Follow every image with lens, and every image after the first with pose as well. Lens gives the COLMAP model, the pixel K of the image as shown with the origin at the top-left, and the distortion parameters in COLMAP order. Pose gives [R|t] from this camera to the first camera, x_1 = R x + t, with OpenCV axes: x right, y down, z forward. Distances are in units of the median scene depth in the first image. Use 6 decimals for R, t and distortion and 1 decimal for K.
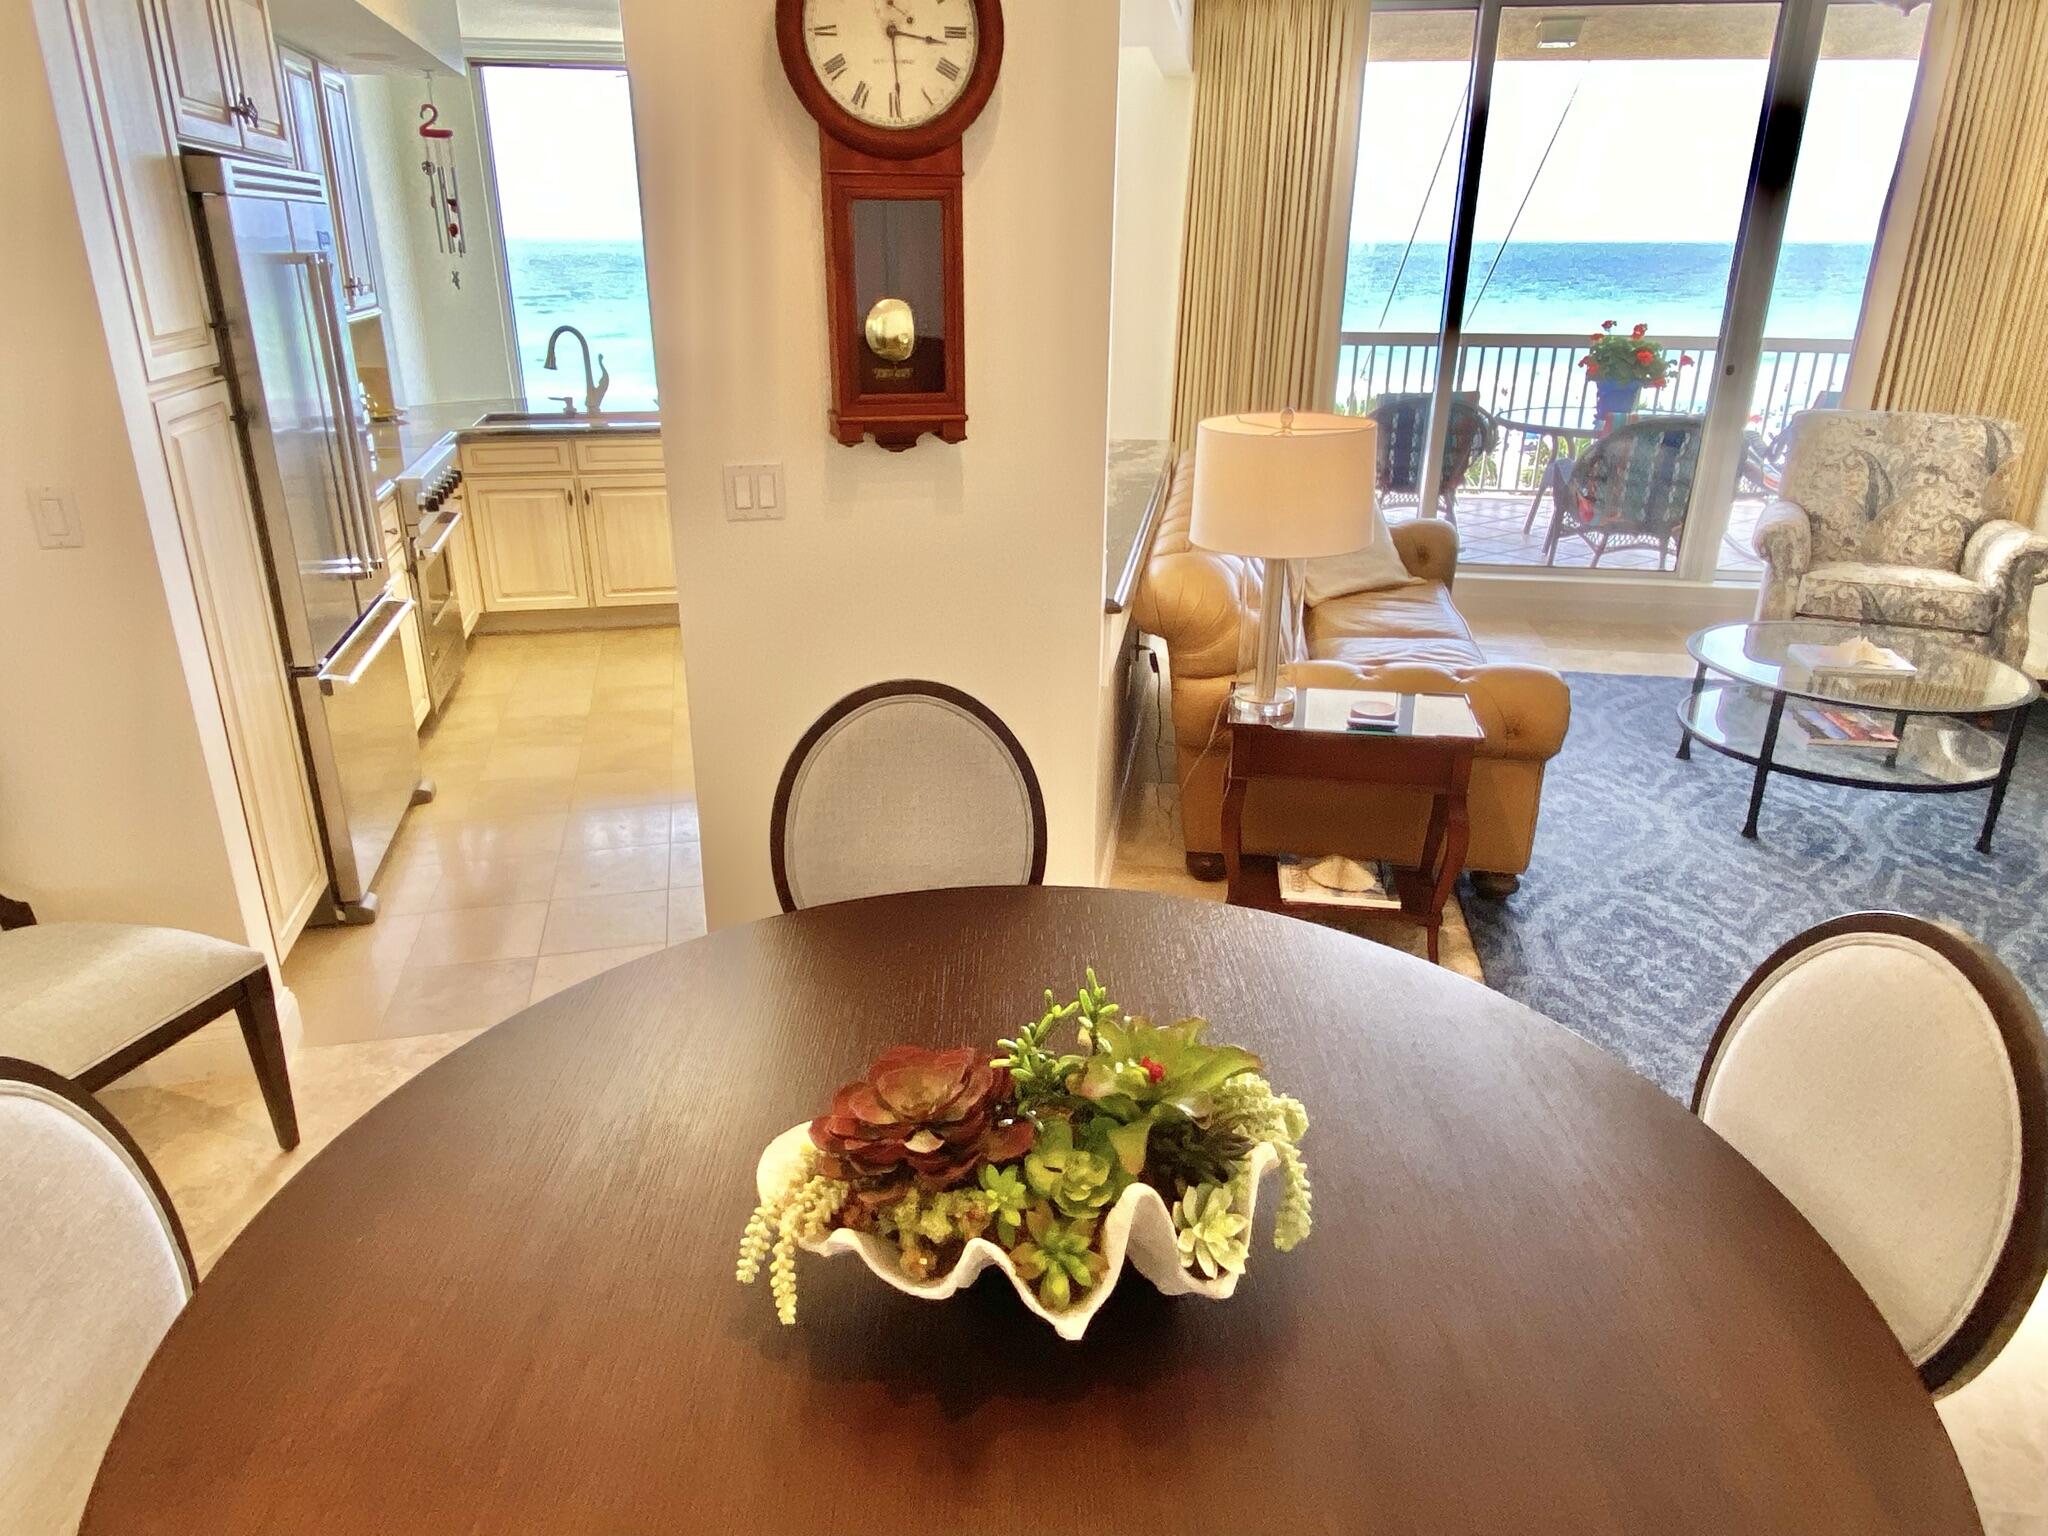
lens RADIAL K [[1332.6, 0, 1022.2], [0, 1332.6, 767.8], [0, 0, 1]] dist [-0.002943, -0.005358]
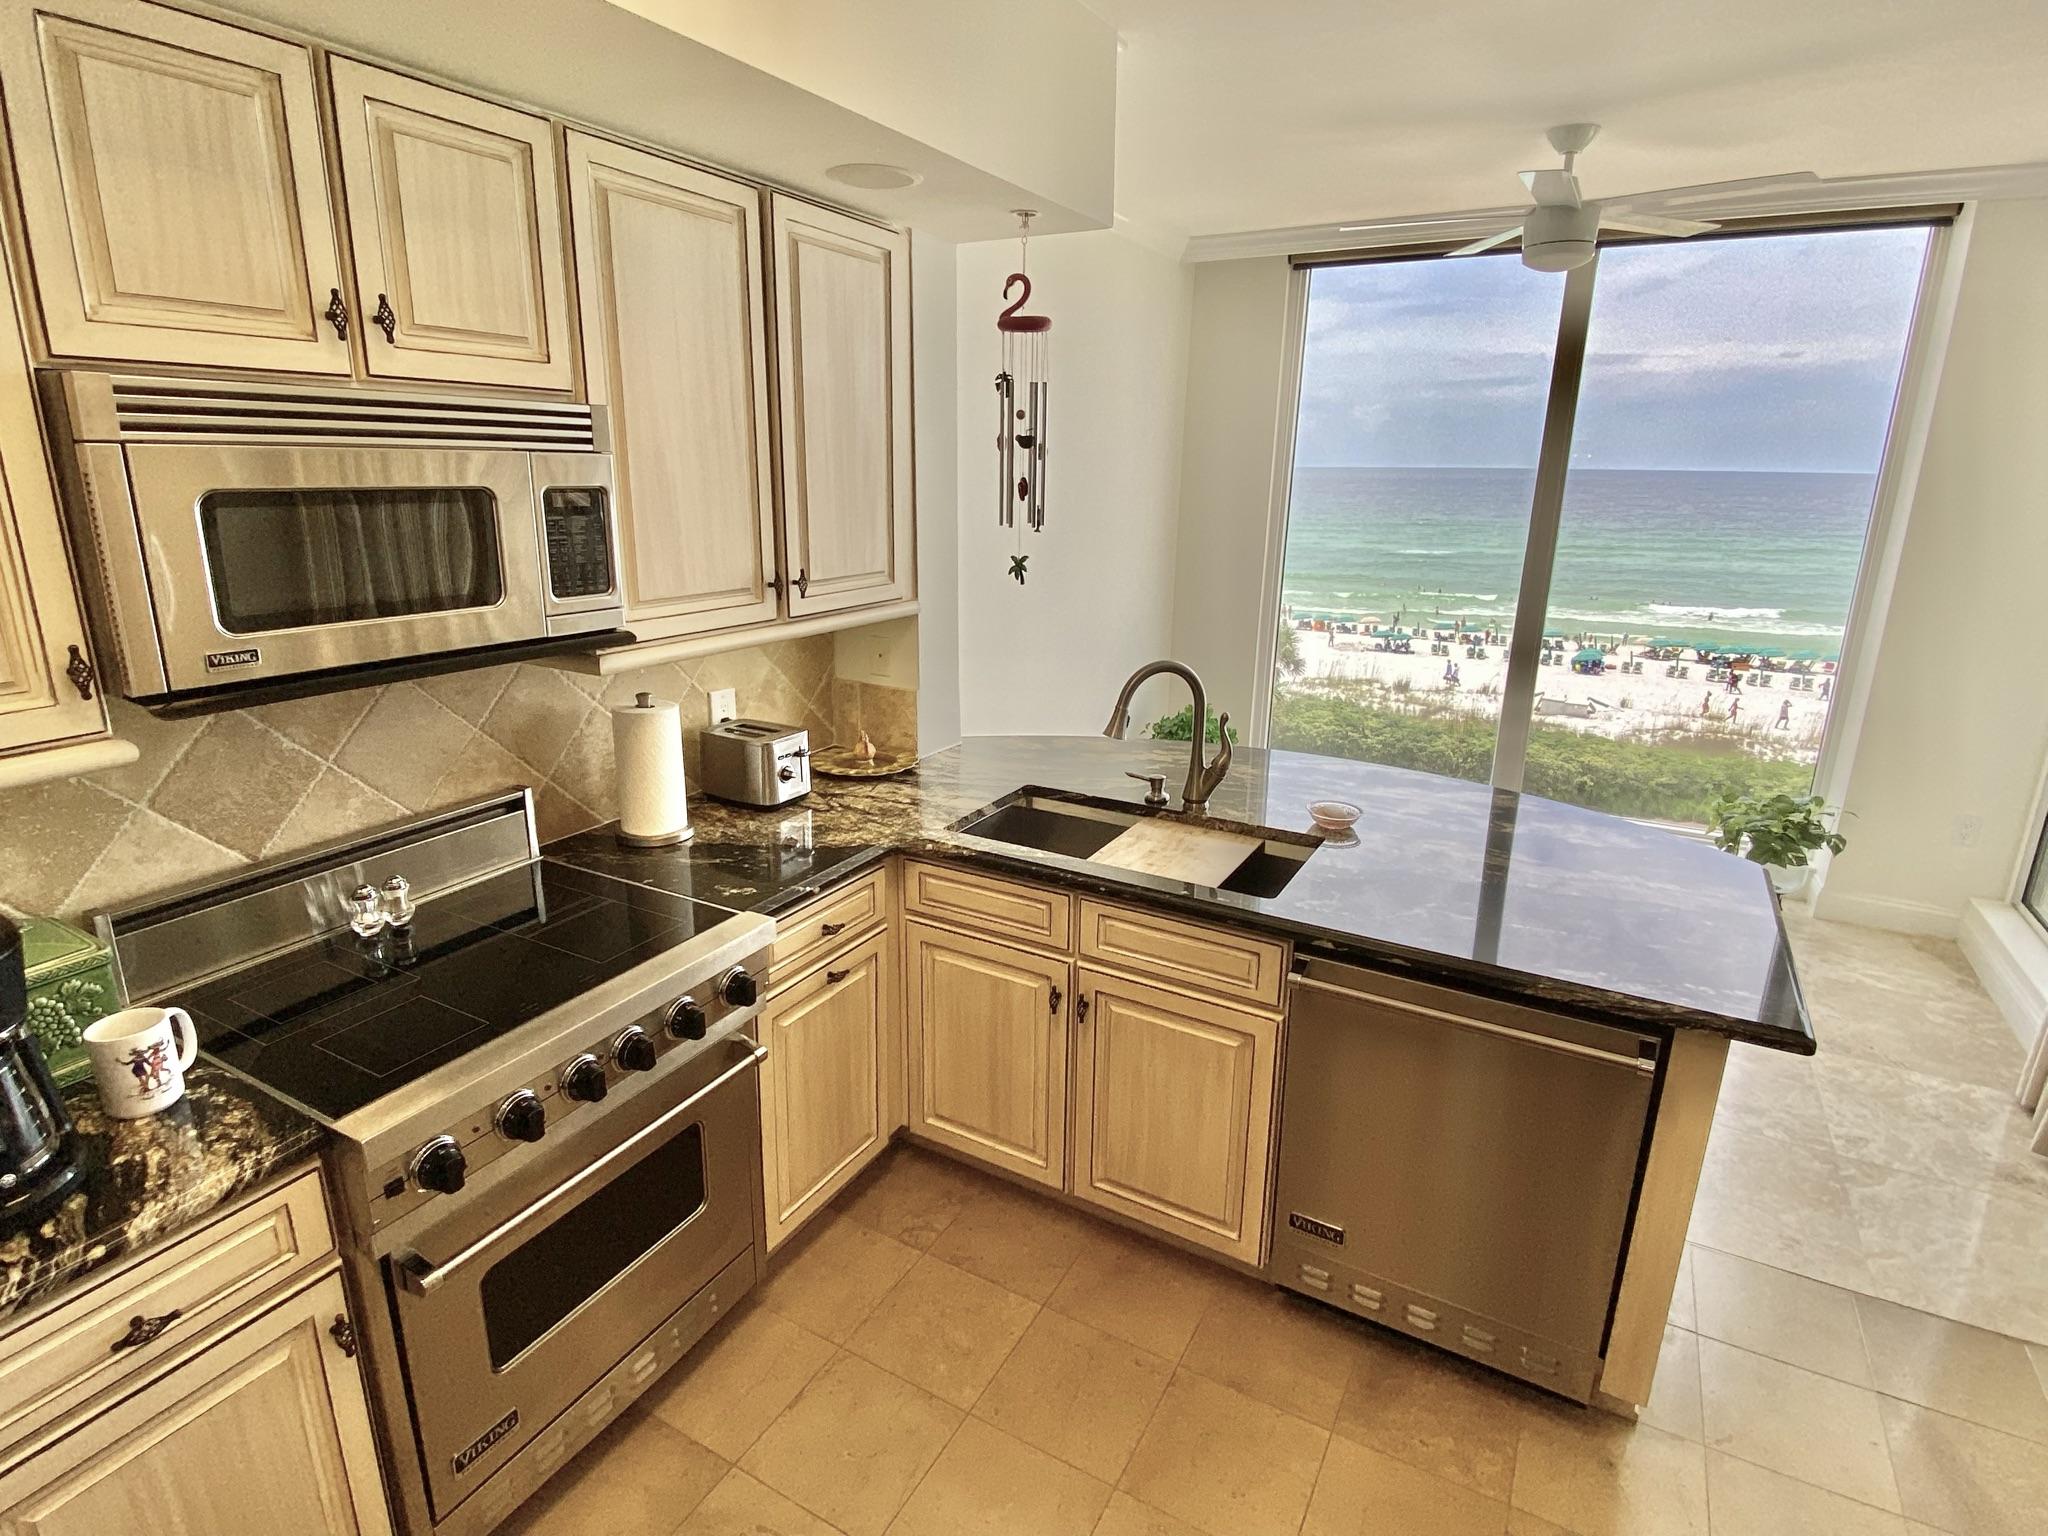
lens RADIAL K [[1000.5, 0, 1019.4], [0, 1000.5, 774.7], [0, 0, 1]] dist [0.003020, -0.000101]
pose [[0.705646, 0.198008, -0.680335, -0.055104], [-0.254745, 0.966856, 0.017176, -0.150796], [0.661187, 0.161192, 0.732700, 0.364081]]
